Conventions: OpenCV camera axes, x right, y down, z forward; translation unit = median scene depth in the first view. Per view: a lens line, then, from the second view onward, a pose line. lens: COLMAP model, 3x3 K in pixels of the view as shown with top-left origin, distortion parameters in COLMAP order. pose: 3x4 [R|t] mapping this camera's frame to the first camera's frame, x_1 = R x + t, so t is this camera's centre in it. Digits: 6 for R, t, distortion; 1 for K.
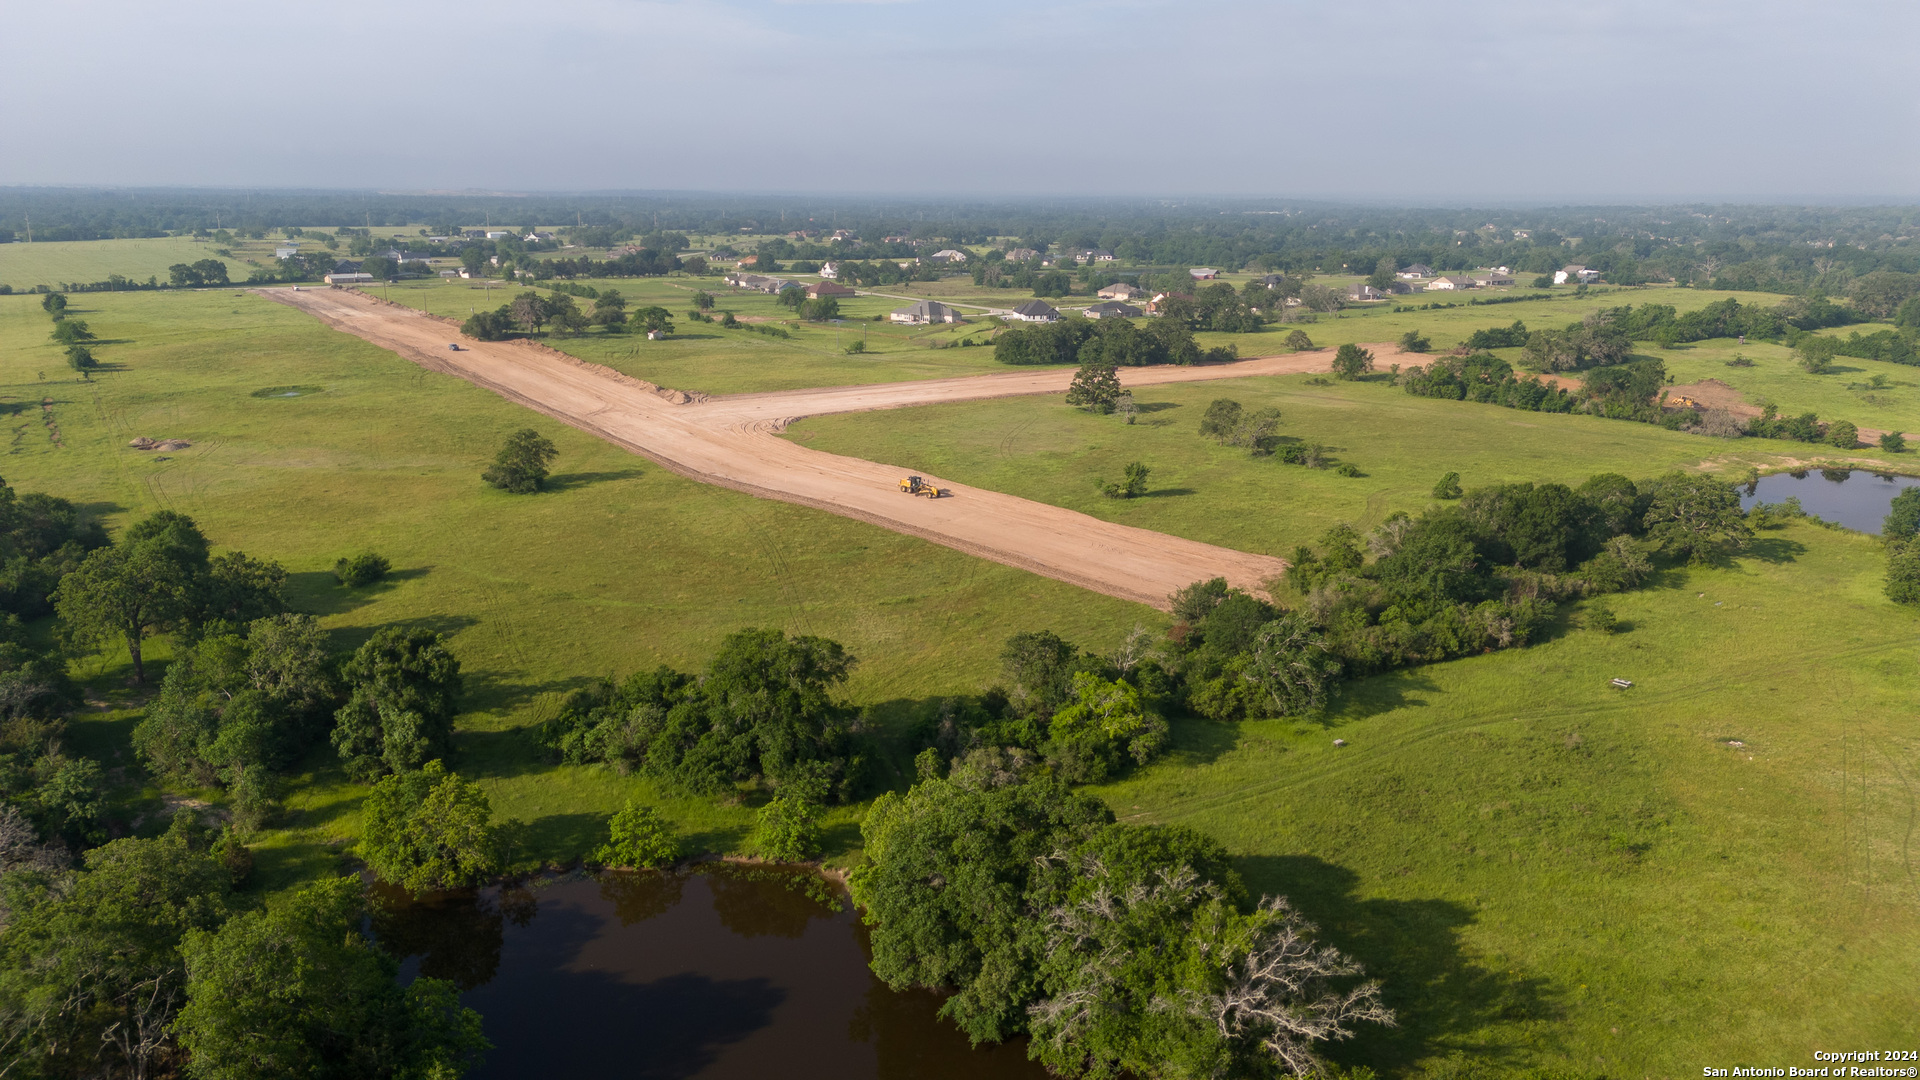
lens RADIAL K [[1323.5, 0, 961.1], [0, 1323.5, 557.9], [0, 0, 1]] dist [0.074856, -0.073043]
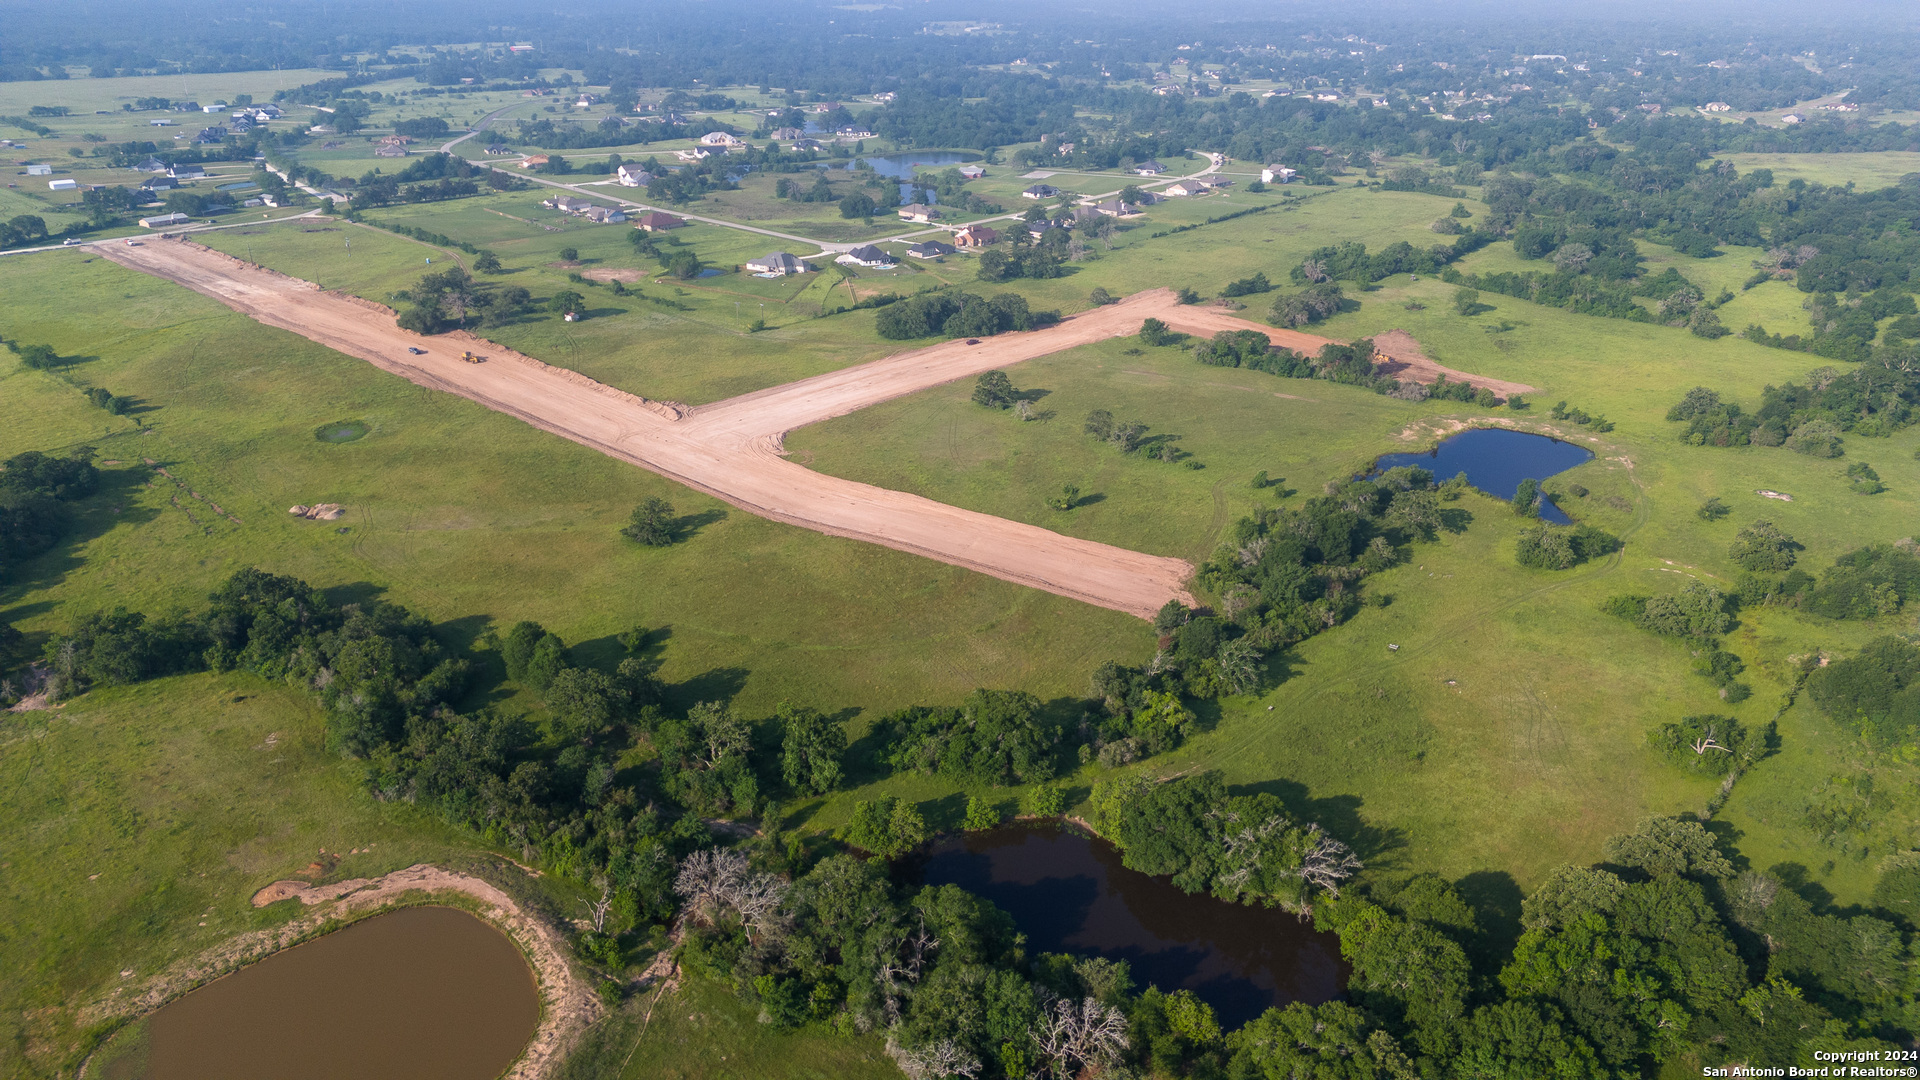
lens RADIAL K [[1323.5, 0, 961.1], [0, 1323.5, 557.9], [0, 0, 1]] dist [0.074856, -0.073043]
pose [[0.973099, -0.091541, 0.211419, -0.179102], [0.058371, 0.985692, 0.158125, -0.134935], [-0.222869, -0.141531, 0.964520, -0.240780]]
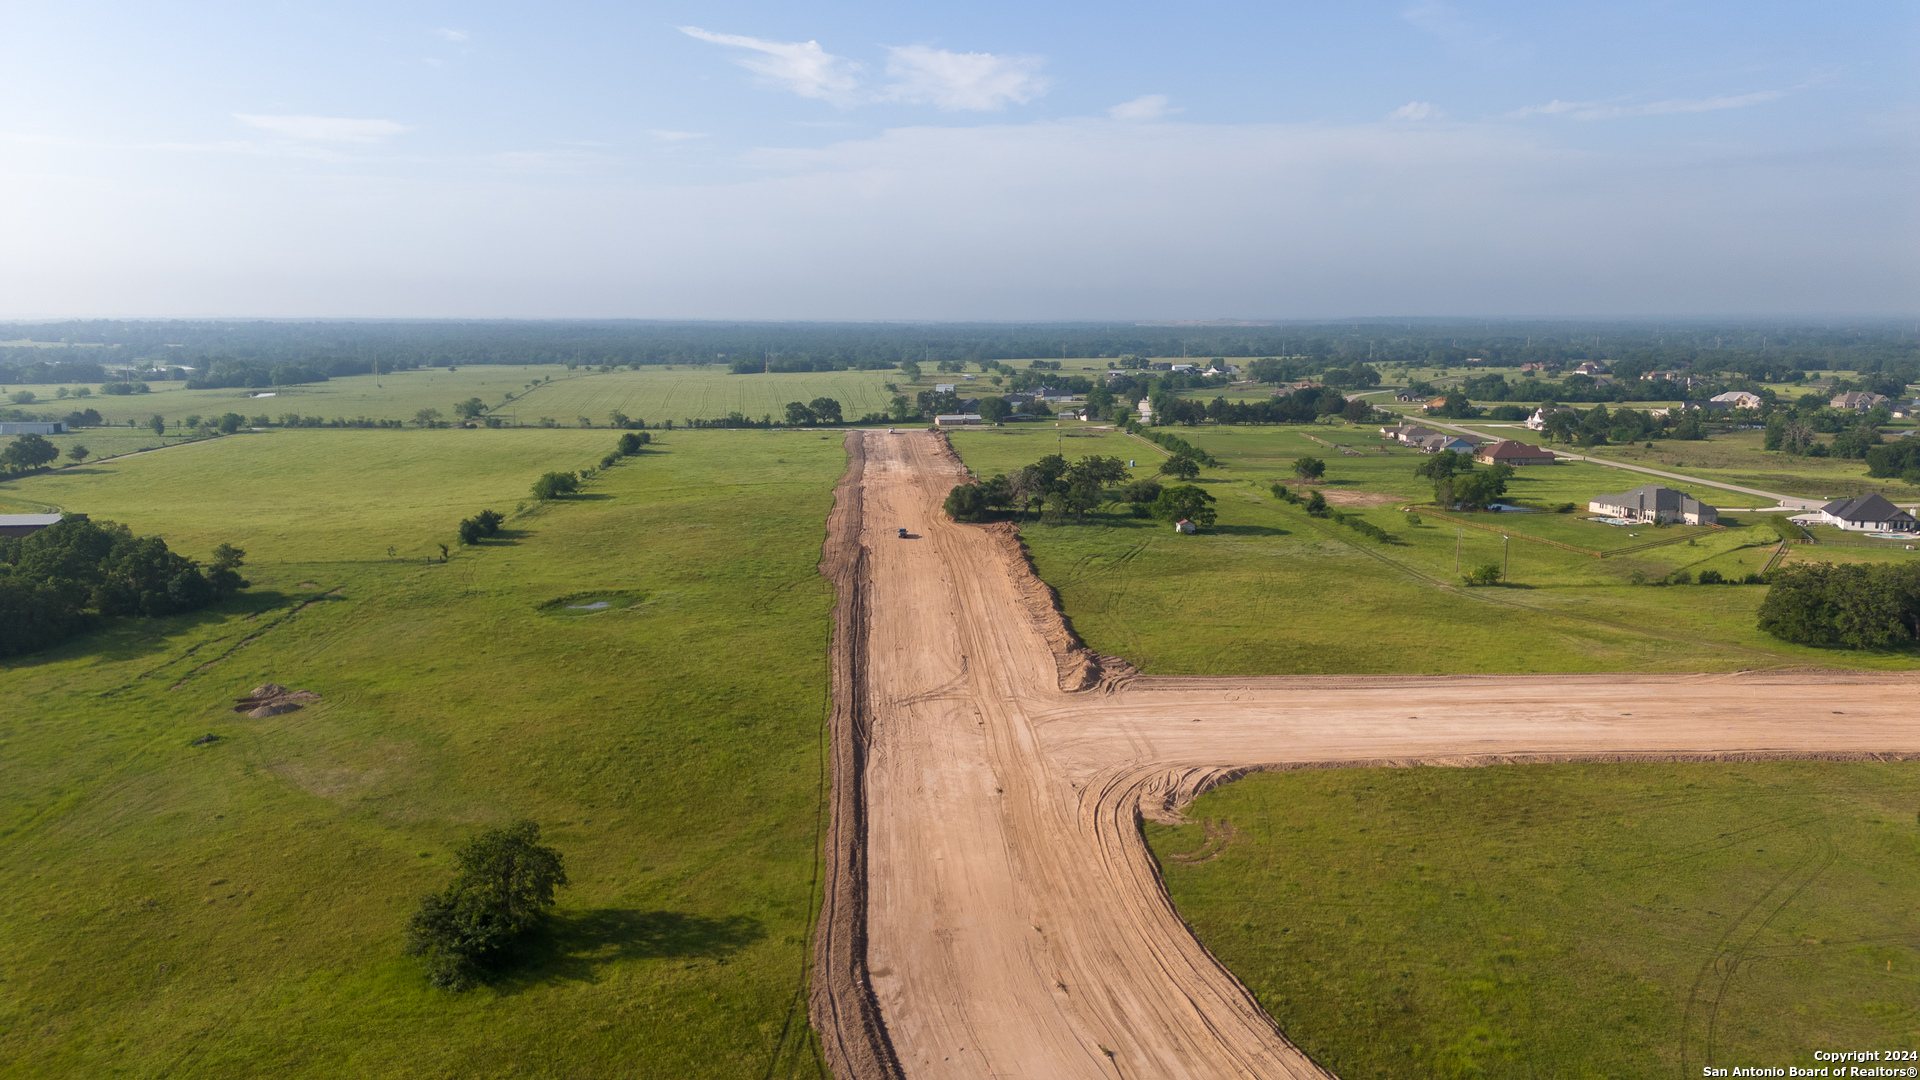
lens RADIAL K [[1323.5, 0, 961.1], [0, 1323.5, 557.9], [0, 0, 1]] dist [0.074856, -0.073043]
pose [[0.855803, 0.084640, -0.510331, 0.025503], [-0.130432, 0.989956, -0.054542, -0.106772], [0.500588, 0.113241, 0.858247, 0.382451]]
